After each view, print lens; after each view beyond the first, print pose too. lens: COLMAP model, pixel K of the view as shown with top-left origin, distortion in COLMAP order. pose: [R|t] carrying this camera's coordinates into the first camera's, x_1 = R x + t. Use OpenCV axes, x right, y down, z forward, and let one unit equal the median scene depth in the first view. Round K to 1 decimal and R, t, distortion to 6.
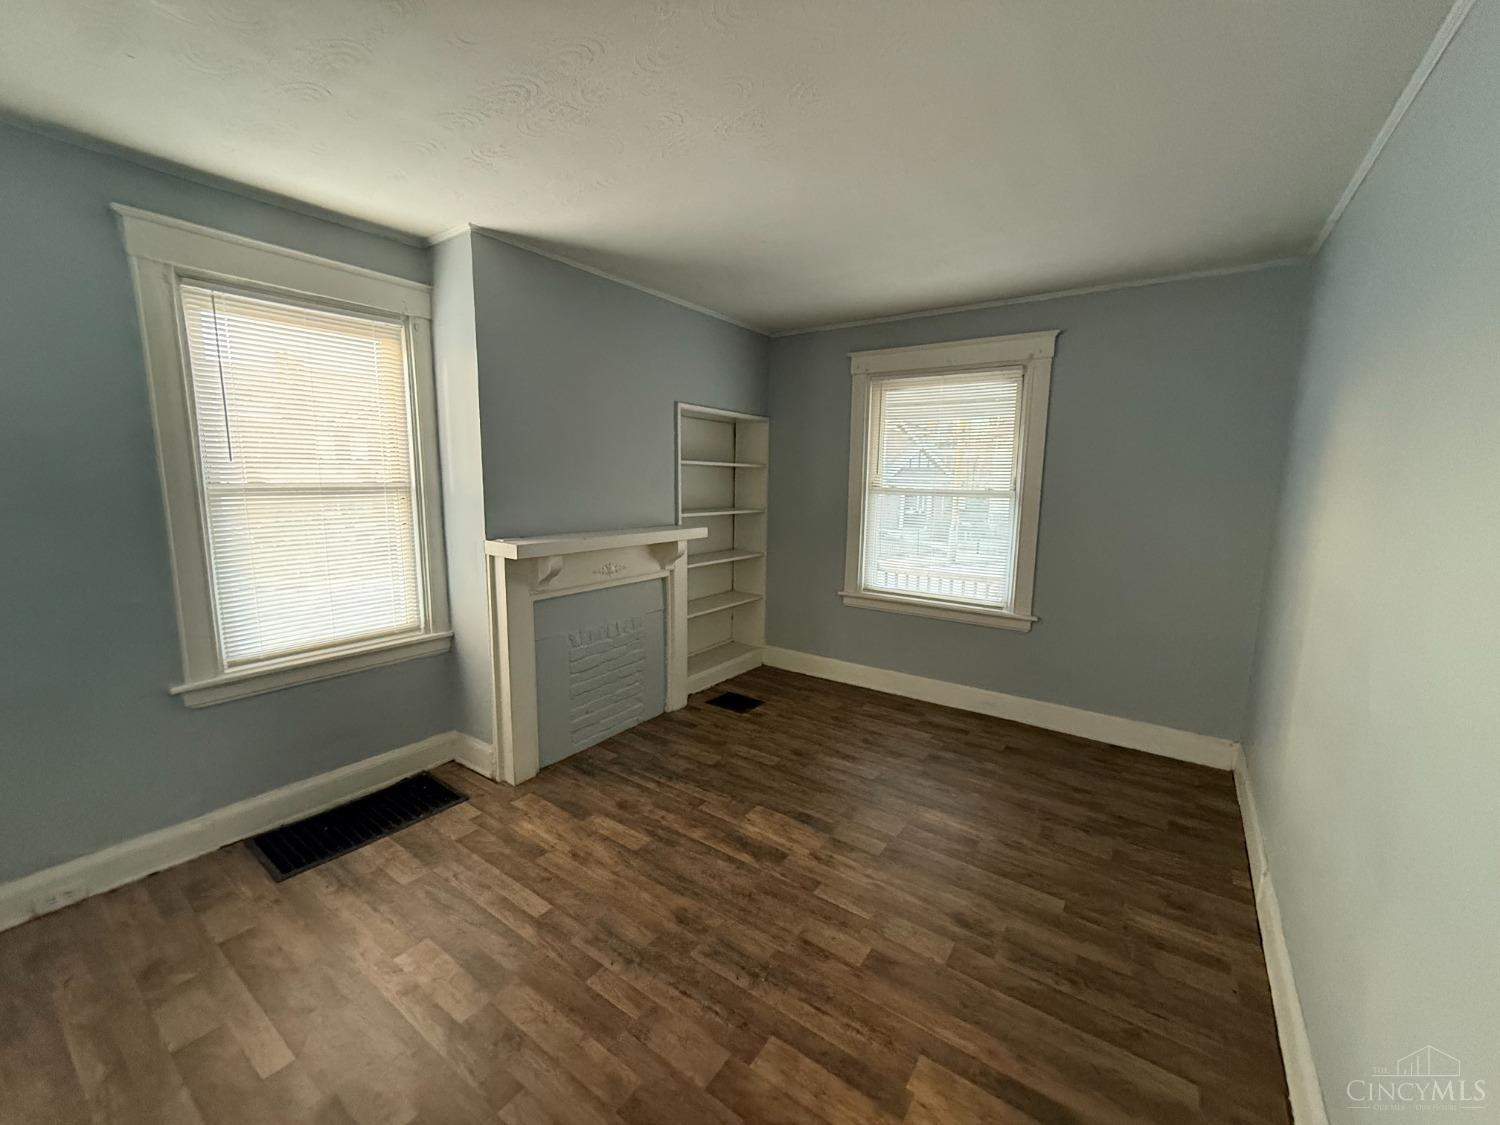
lens RADIAL K [[604.0, 0, 729.2], [0, 604.0, 552.6], [0, 0, 1]] dist [0.001231, 0.000025]
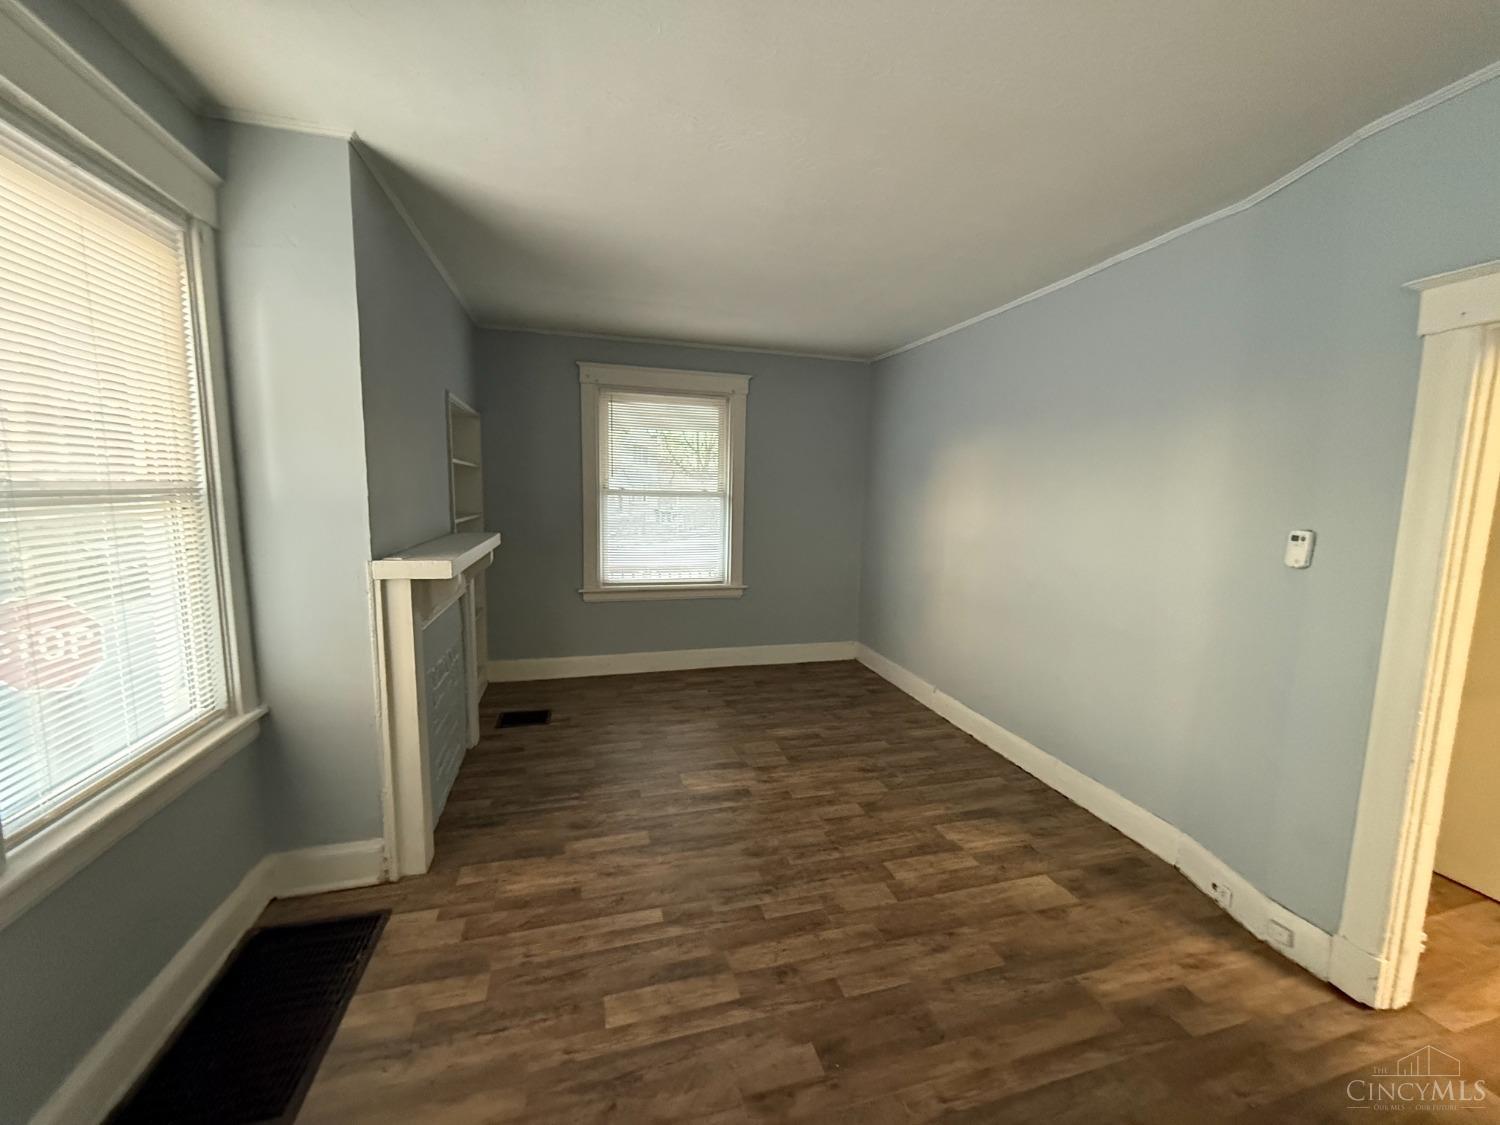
lens RADIAL K [[604.0, 0, 769.9], [0, 604.0, 550.9], [0, 0, 1]] dist [0.001231, 0.000025]
pose [[0.615070, -0.080795, 0.784322, -0.687948], [0.086101, 0.995670, 0.035045, -0.016195], [-0.783757, 0.045976, 0.619363, 0.159510]]
